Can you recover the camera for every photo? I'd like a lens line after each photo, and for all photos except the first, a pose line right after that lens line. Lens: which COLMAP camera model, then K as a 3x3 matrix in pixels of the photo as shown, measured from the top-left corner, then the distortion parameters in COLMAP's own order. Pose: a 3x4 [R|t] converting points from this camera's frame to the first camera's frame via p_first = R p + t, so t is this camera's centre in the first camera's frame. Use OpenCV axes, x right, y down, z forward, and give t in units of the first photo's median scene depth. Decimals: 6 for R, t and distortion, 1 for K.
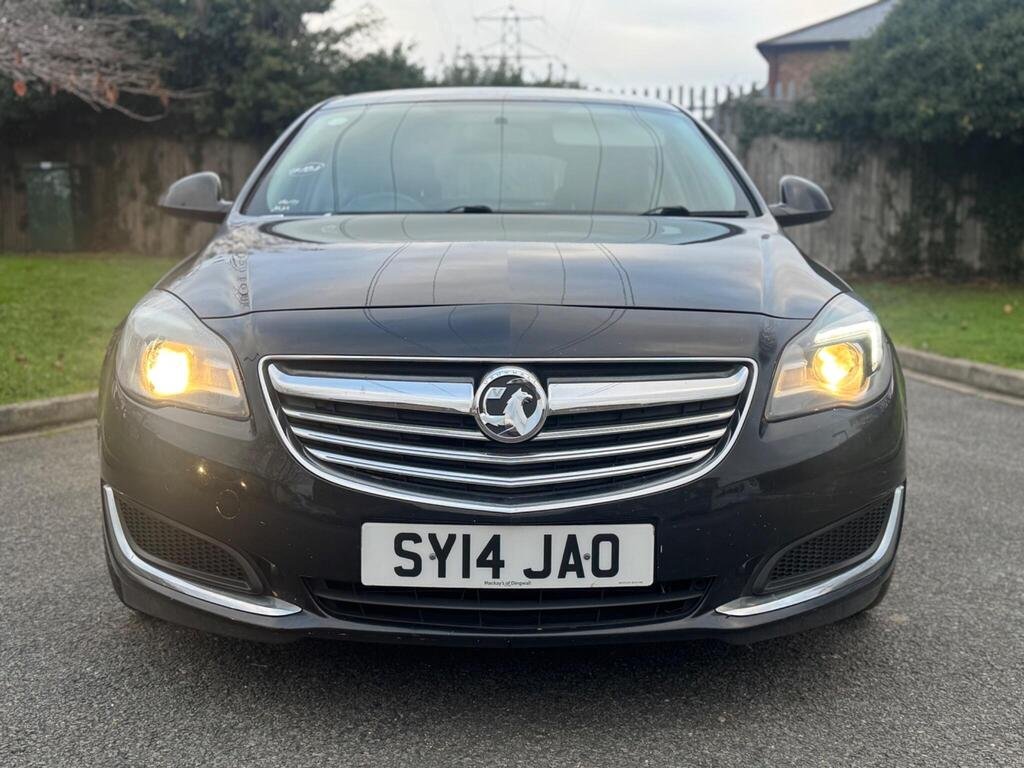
lens RADIAL K [[1232.5, 0, 517.2], [0, 1232.5, 391.1], [0, 0, 1]] dist [0.216339, -0.512034]
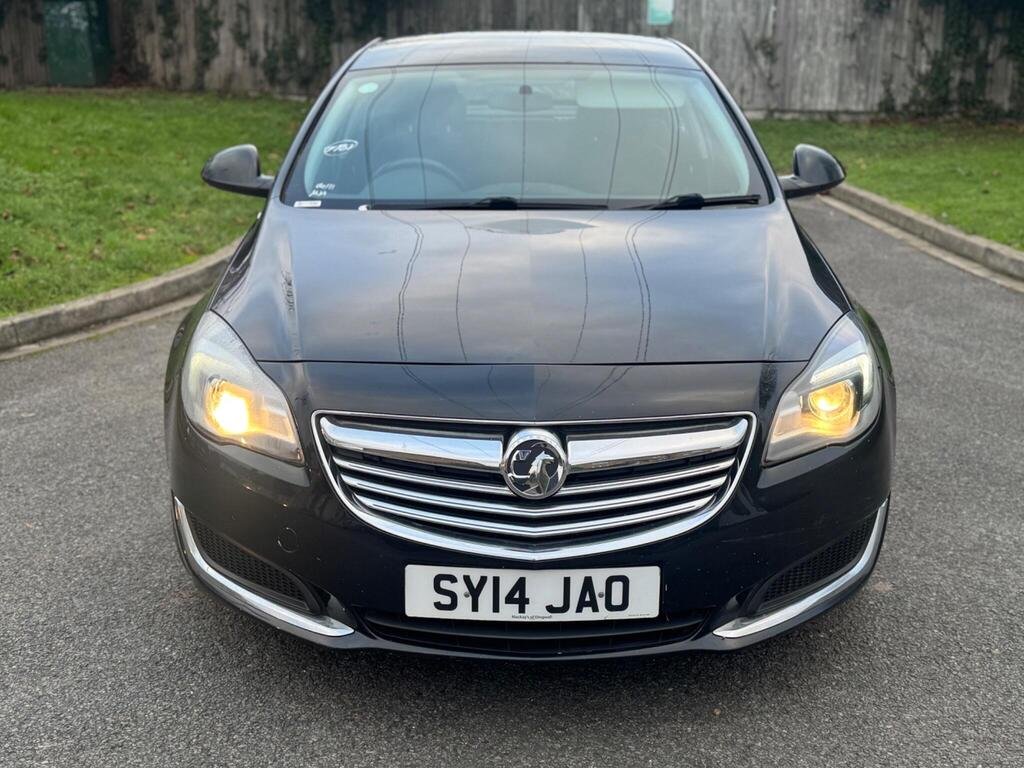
lens RADIAL K [[1230.5, 0, 515.1], [0, 1230.5, 386.1], [0, 0, 1]] dist [0.218158, -0.525959]
pose [[0.999815, 0.002960, -0.018983, -0.000558], [-0.000043, 0.988404, 0.151849, -0.058618], [0.019213, -0.151820, 0.988221, -0.027188]]
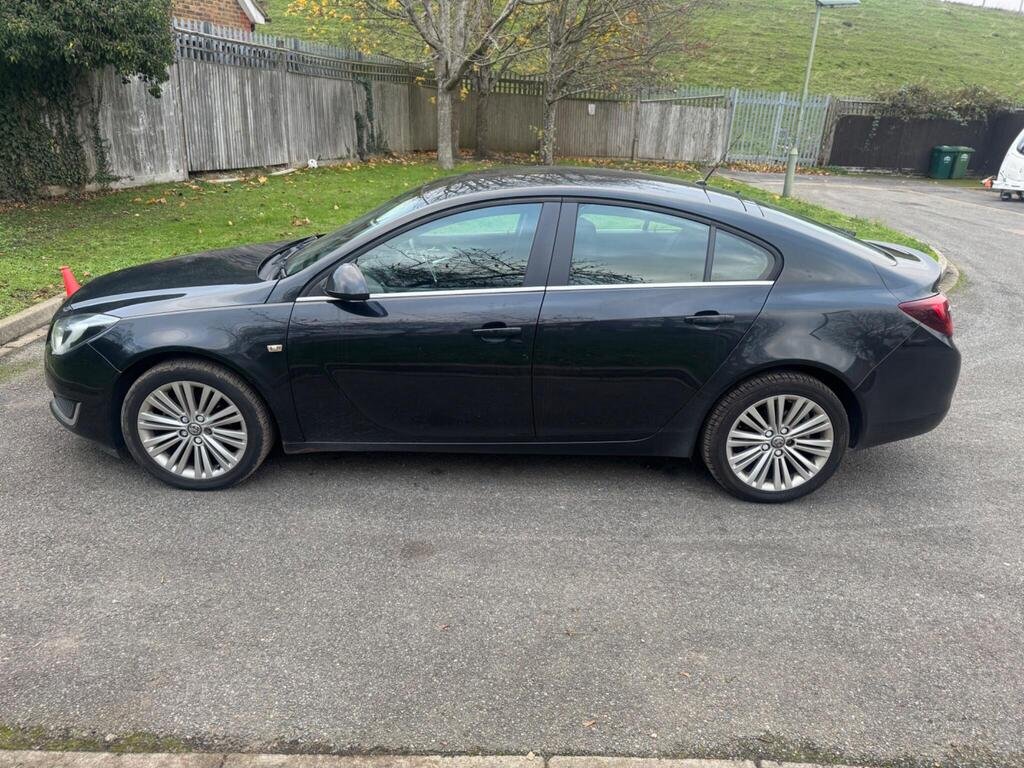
lens RADIAL K [[722.7, 0, 511.2], [0, 722.7, 385.6], [0, 0, 1]] dist [-0.001840, -0.003313]
pose [[0.002516, -0.356154, 0.934424, -0.404521], [0.079575, 0.931535, 0.354838, -0.219390], [-0.996826, 0.073464, 0.030685, 1.029348]]
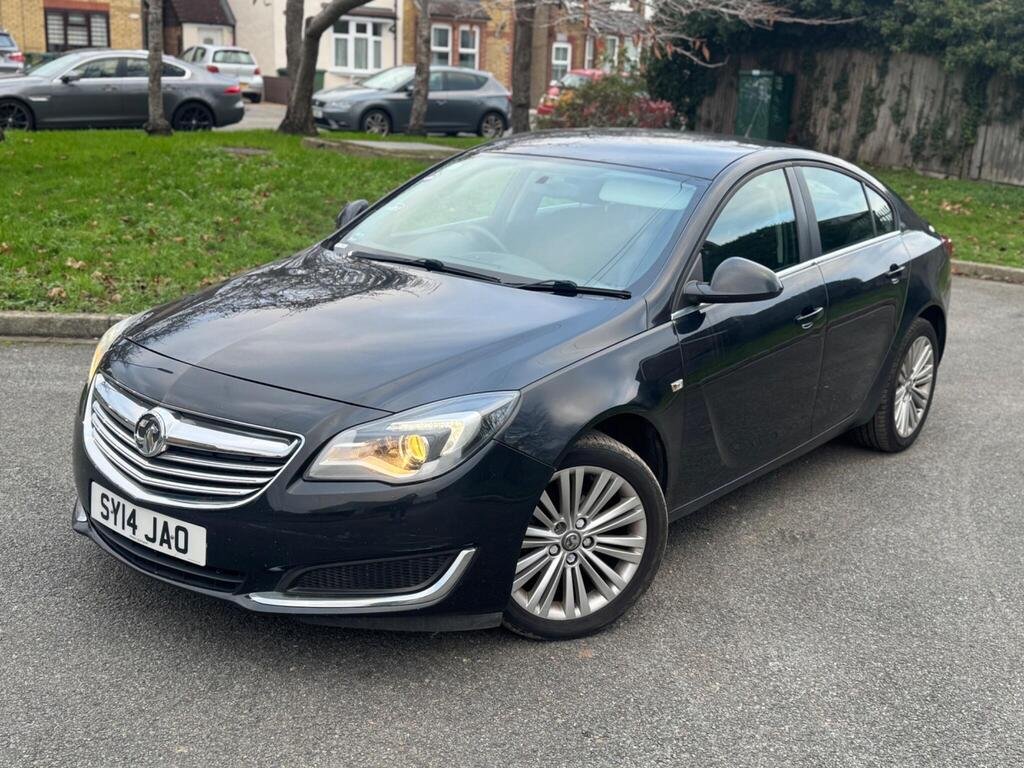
lens RADIAL K [[1160.6, 0, 516.3], [0, 1160.6, 386.5], [0, 0, 1]] dist [0.210154, -0.491584]
pose [[0.778762, 0.201138, -0.594200, 0.315583], [-0.131880, 0.978529, 0.158392, -0.088160], [0.613301, -0.044986, 0.788568, 0.023992]]
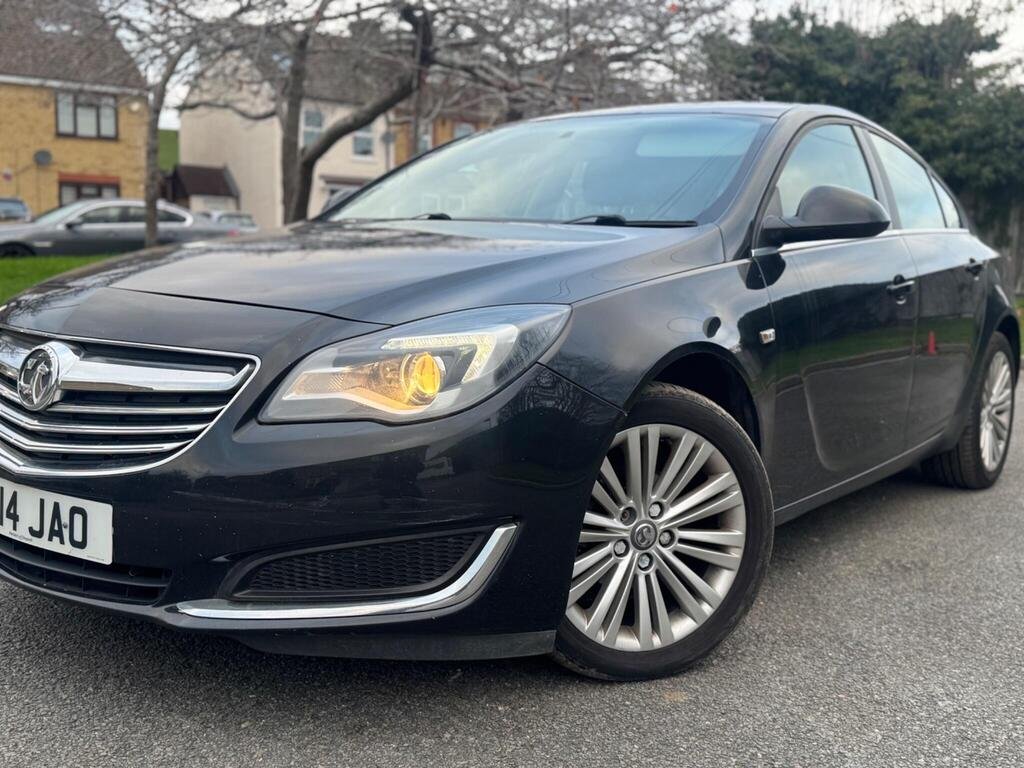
lens RADIAL K [[1076.5, 0, 514.8], [0, 1076.5, 381.3], [0, 0, 1]] dist [0.221023, -0.516085]
pose [[0.790092, 0.093134, -0.605872, 0.232449], [-0.104143, 0.994416, 0.017053, -0.011389], [0.604077, 0.049624, 0.795379, 0.120452]]
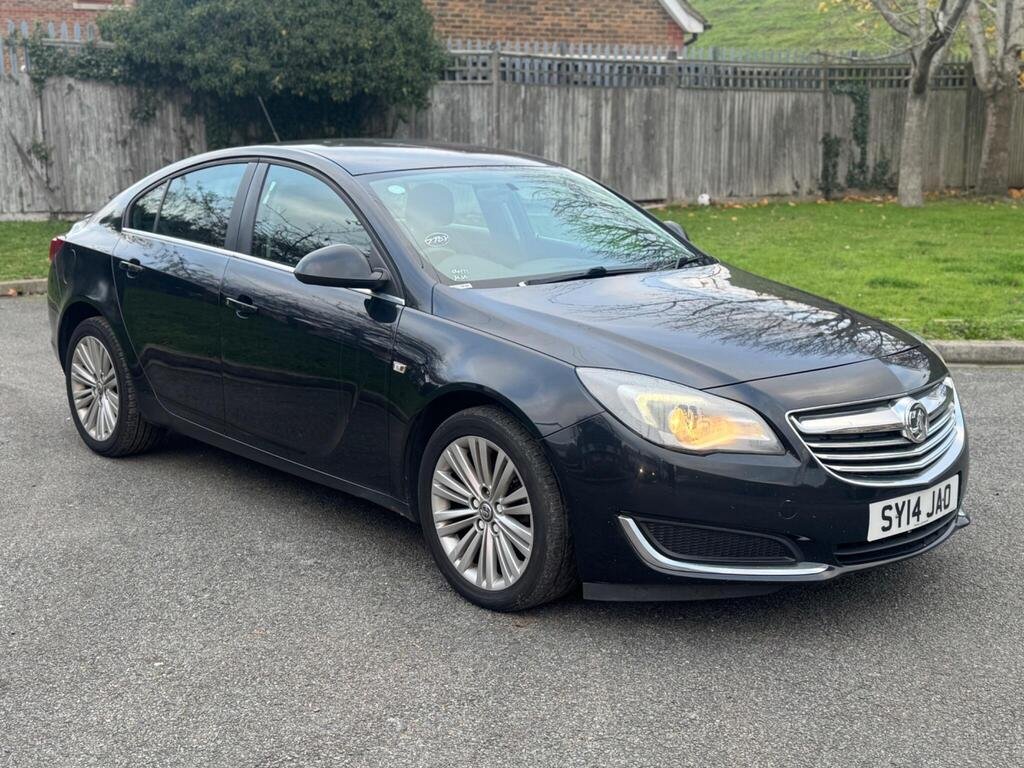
lens RADIAL K [[1201.7, 0, 513.7], [0, 1201.7, 394.0], [0, 0, 1]] dist [0.202016, -0.461961]
pose [[0.745173, -0.138849, 0.652256, -0.381699], [0.083075, 0.989793, 0.115794, -0.067116], [-0.661676, -0.032100, 0.749102, 0.026784]]
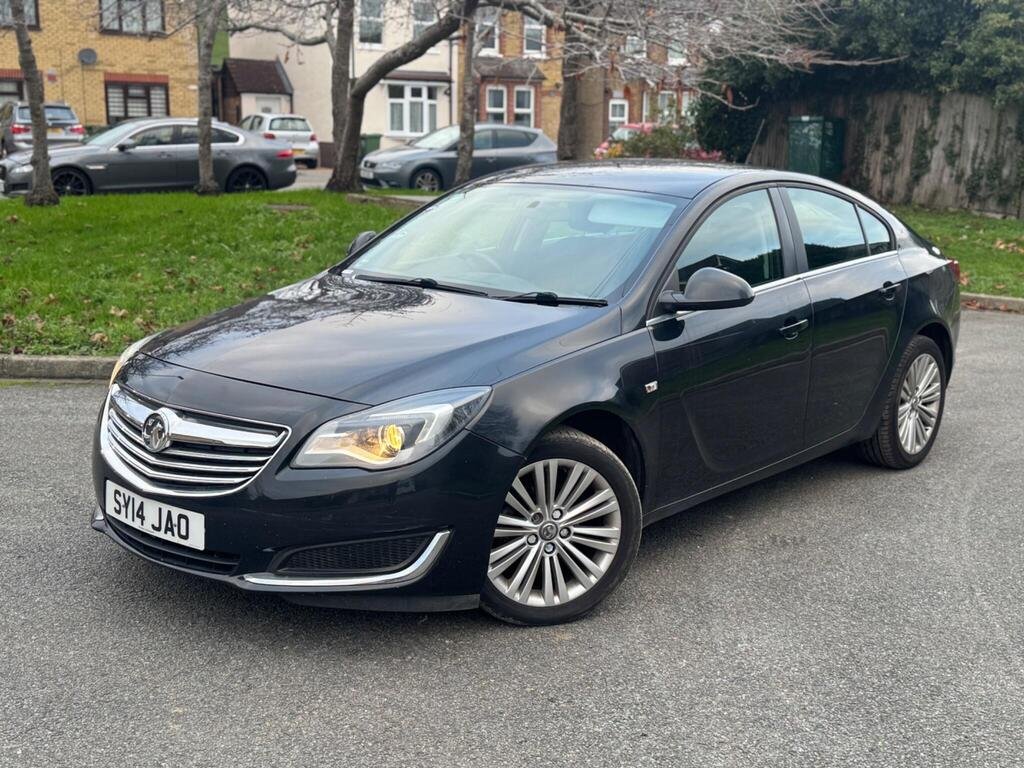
lens RADIAL K [[1200.6, 0, 514.0], [0, 1200.6, 383.9], [0, 0, 1]] dist [0.210280, -0.497876]
pose [[0.745036, 0.151647, -0.649557, 0.373375], [-0.106628, 0.988367, 0.108445, -0.074304], [0.658446, -0.011534, 0.752539, 0.009583]]
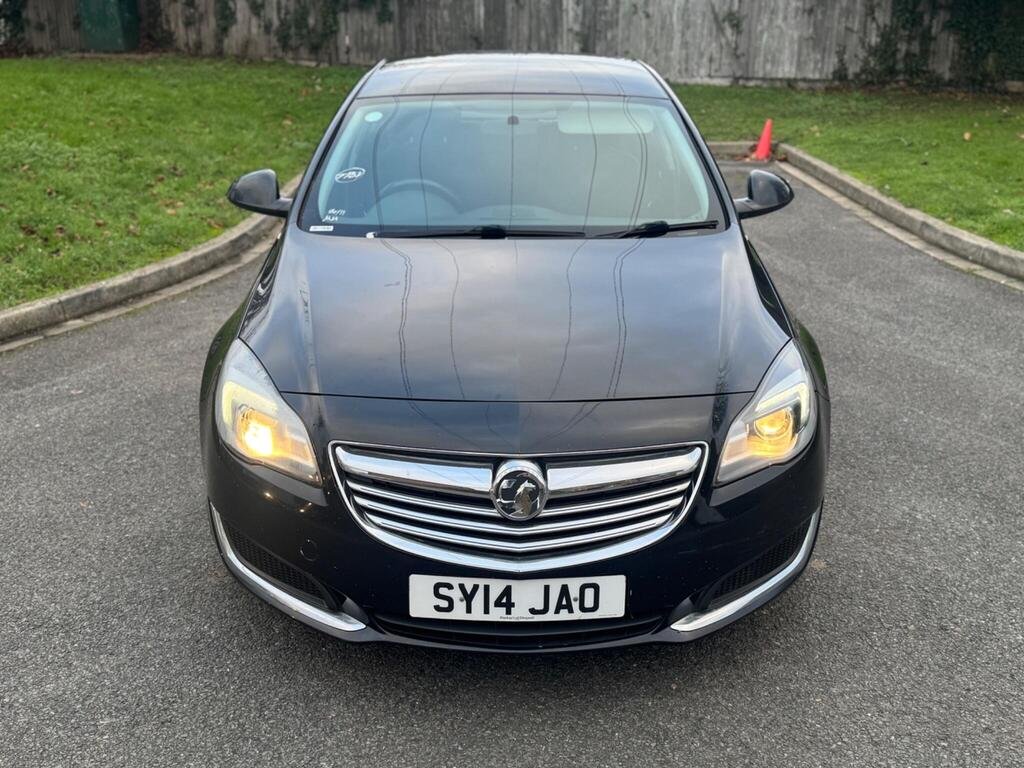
lens RADIAL K [[1101.2, 0, 515.8], [0, 1101.2, 379.7], [0, 0, 1]] dist [0.199632, -0.467078]
pose [[0.999941, 0.003797, -0.010160, 0.000580], [-0.001526, 0.976649, 0.214835, -0.091190], [0.010739, -0.214807, 0.976598, -0.033722]]
